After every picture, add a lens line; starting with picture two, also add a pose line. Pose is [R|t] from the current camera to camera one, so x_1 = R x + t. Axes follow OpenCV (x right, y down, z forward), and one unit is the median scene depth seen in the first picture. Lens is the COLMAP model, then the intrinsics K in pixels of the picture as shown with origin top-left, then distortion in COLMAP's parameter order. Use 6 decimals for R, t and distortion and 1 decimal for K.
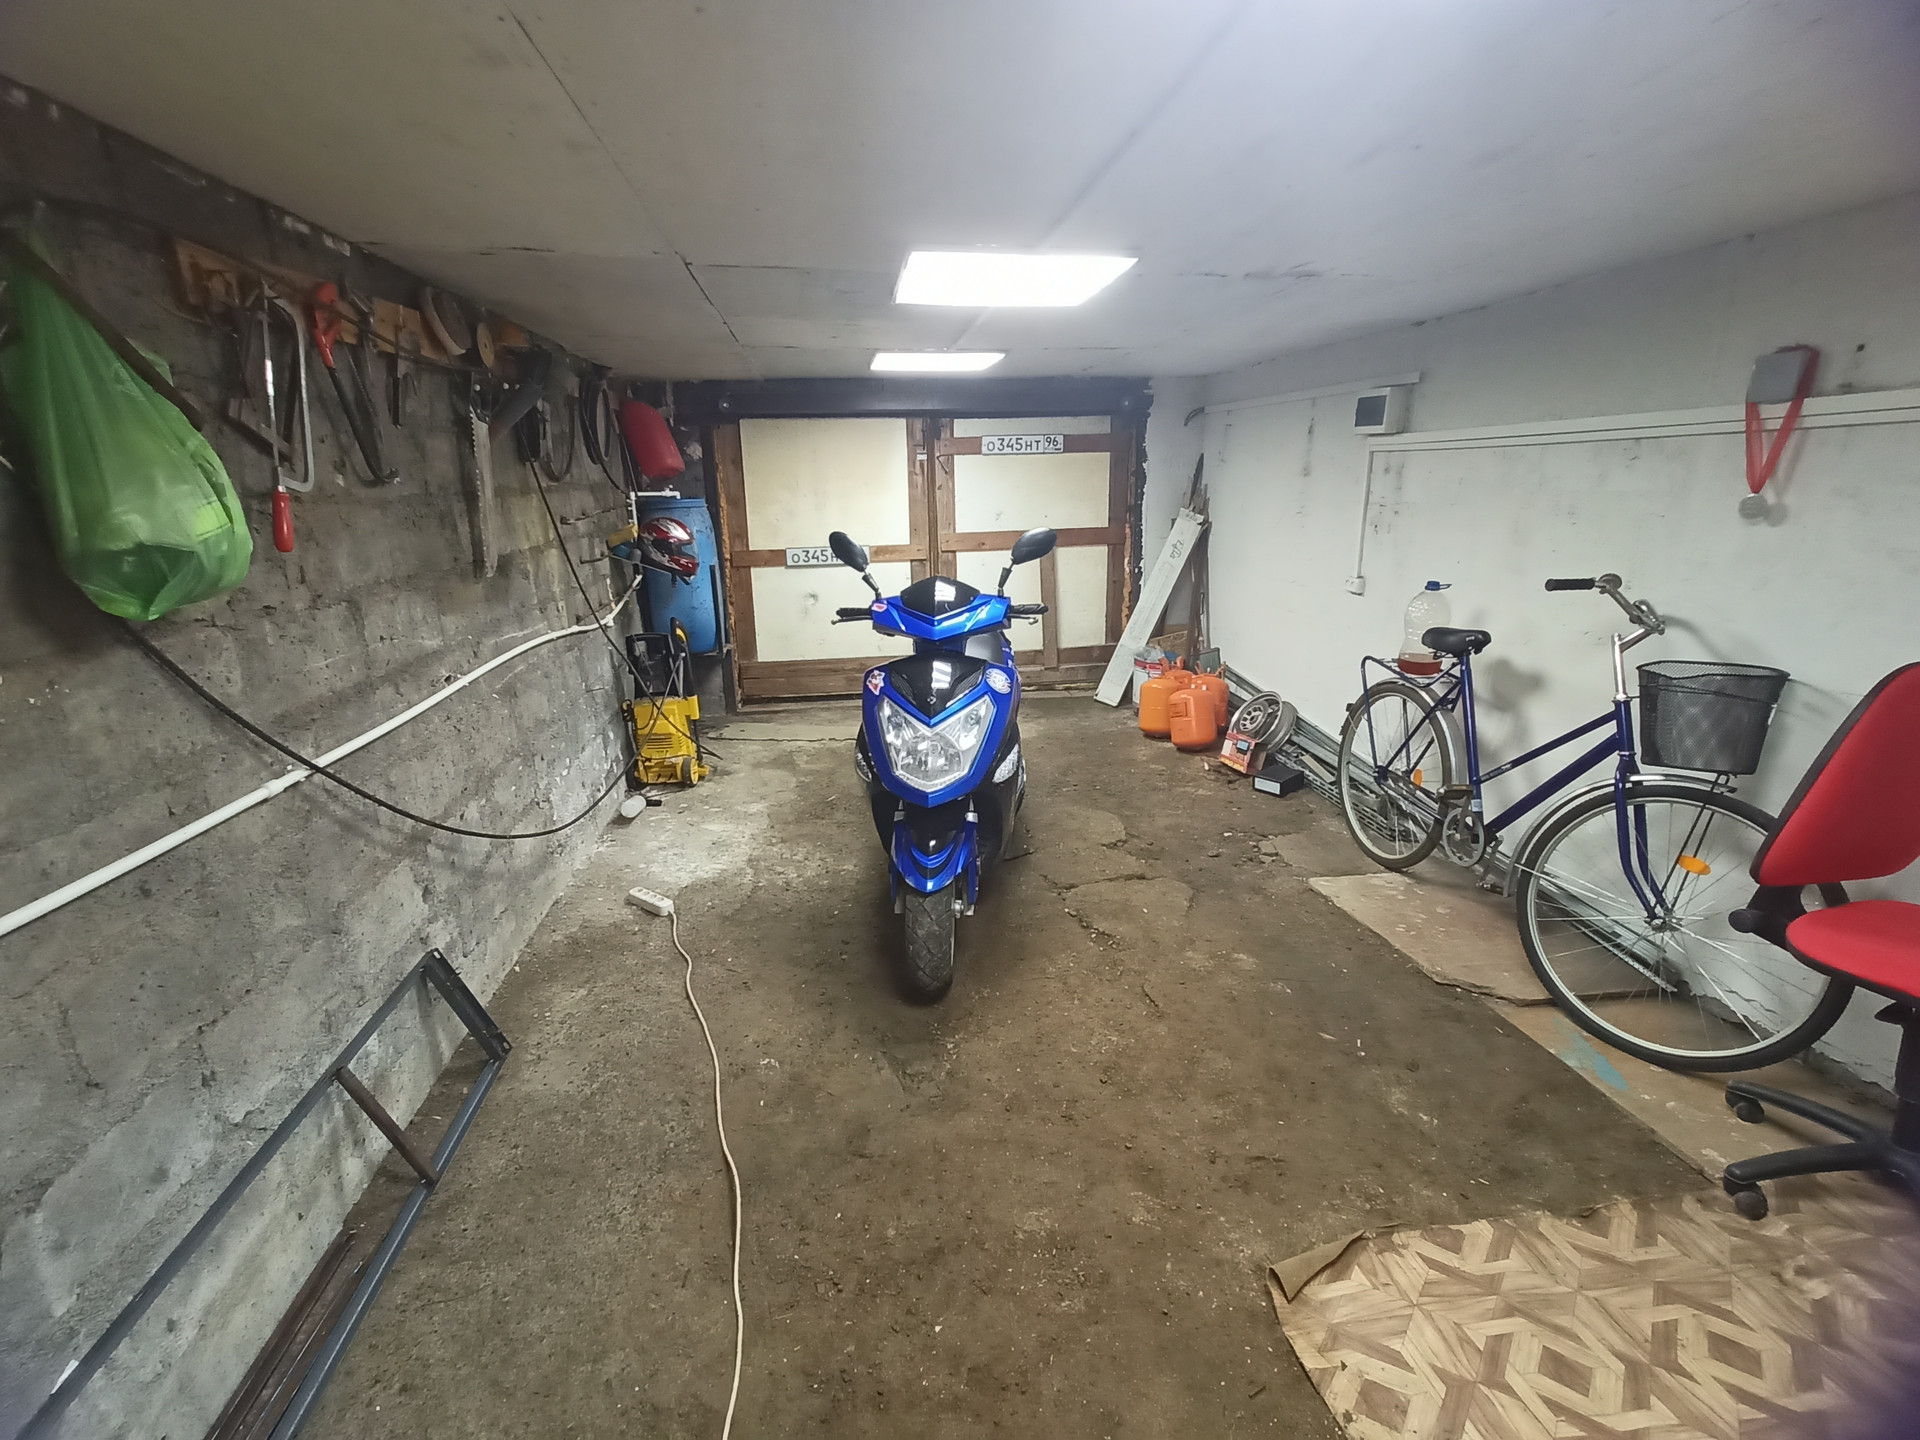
lens RADIAL K [[877.5, 0, 959.4], [0, 877.5, 717.5], [0, 0, 1]] dist [0.005914, 0.000343]
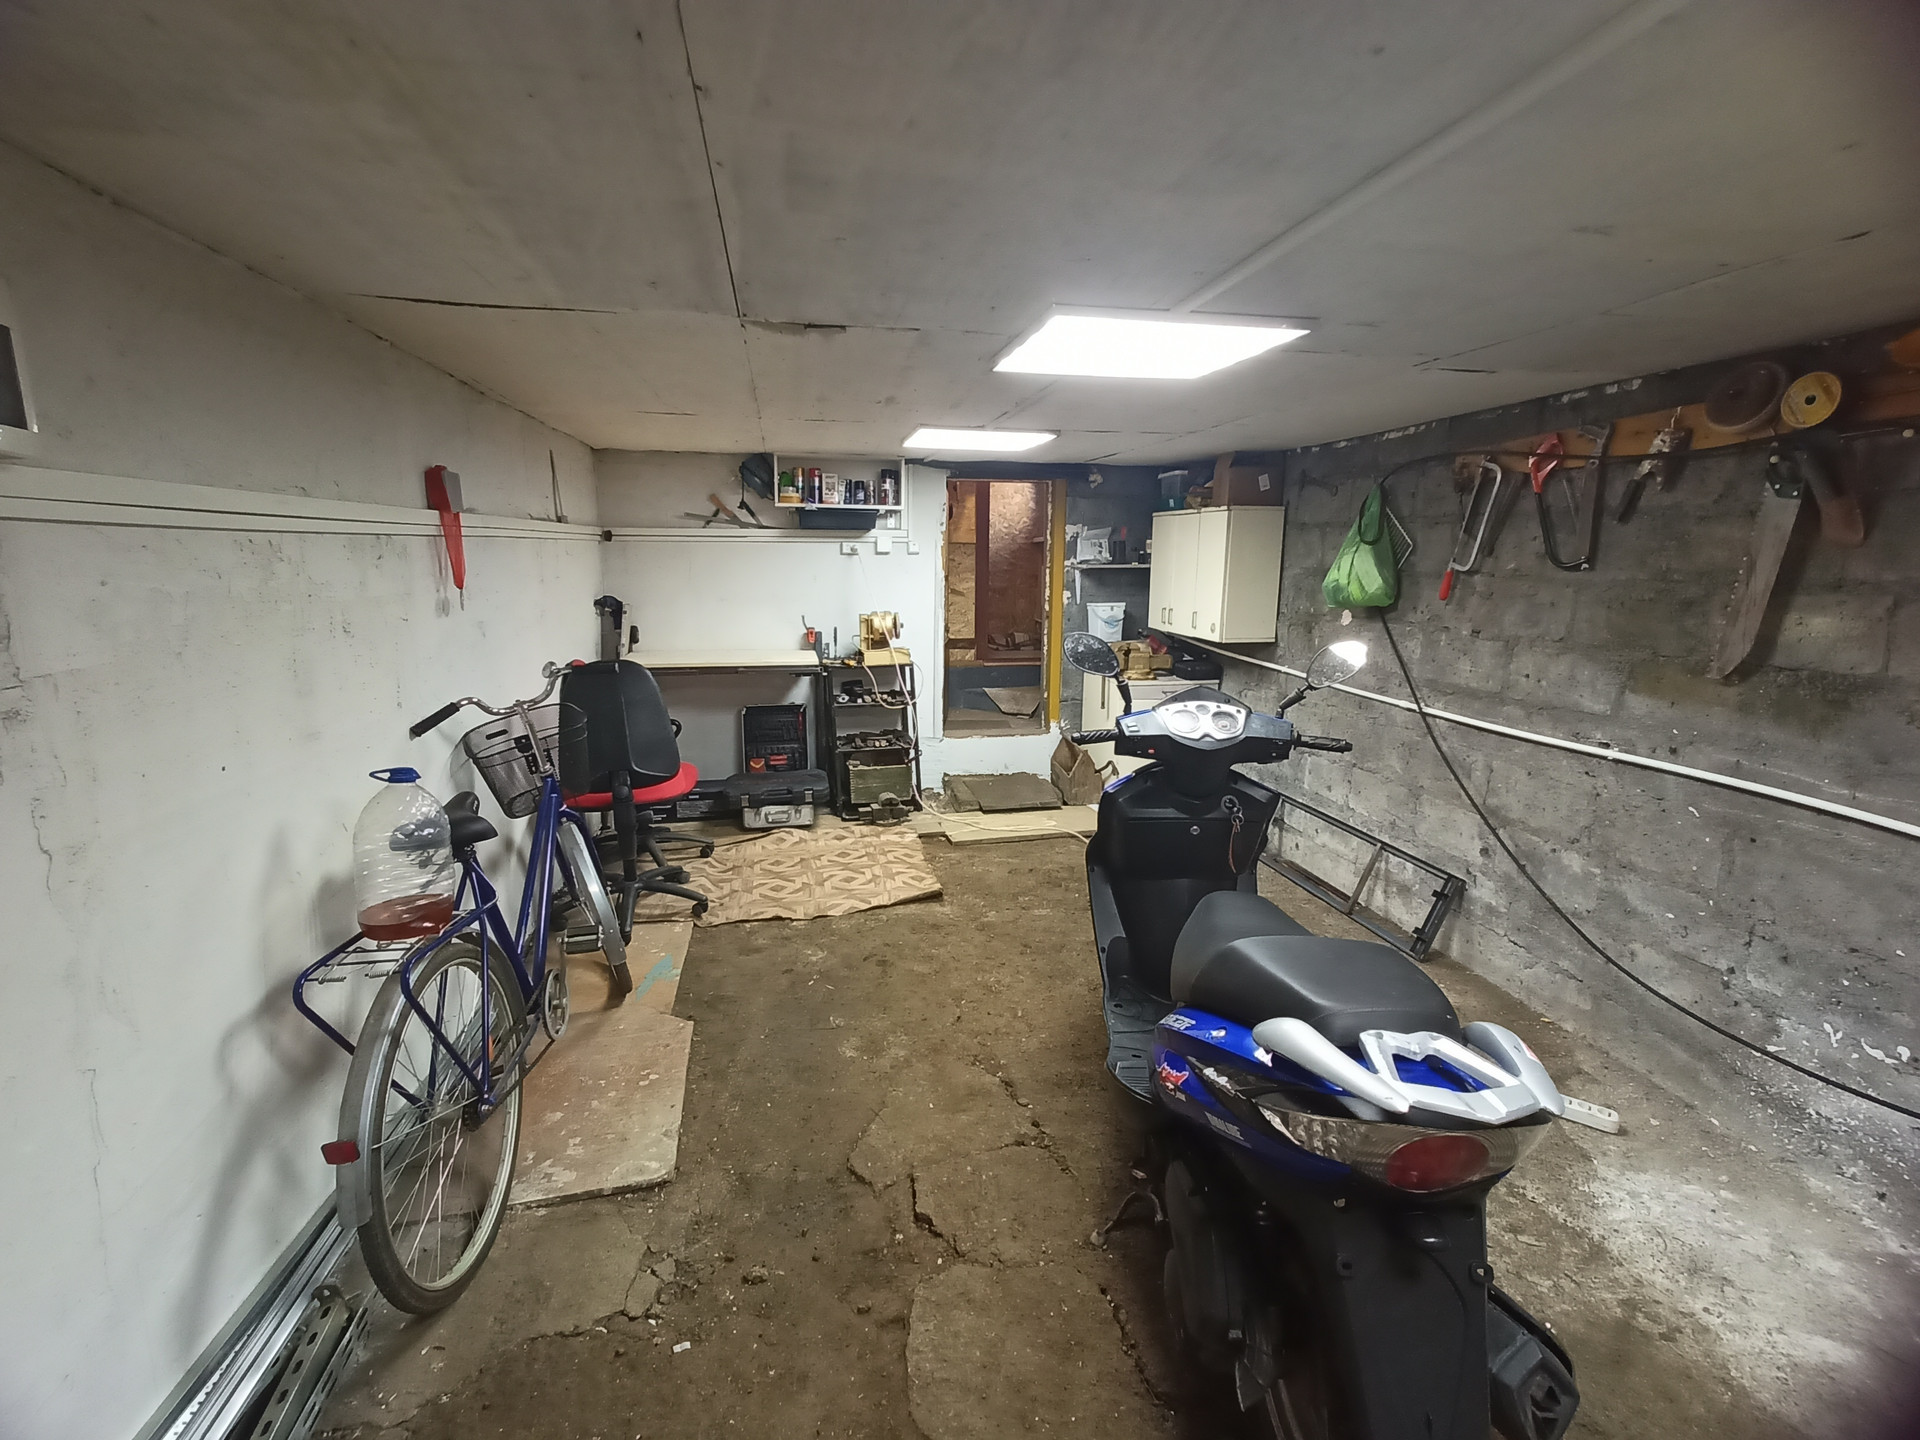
lens RADIAL K [[877.5, 0, 960.8], [0, 877.5, 719.6], [0, 0, 1]] dist [0.005914, 0.000343]
pose [[-0.998574, 0.016734, -0.050700, 0.377733], [-0.007269, 0.898163, 0.439602, -0.757787], [0.052893, 0.439344, -0.896760, 2.663712]]
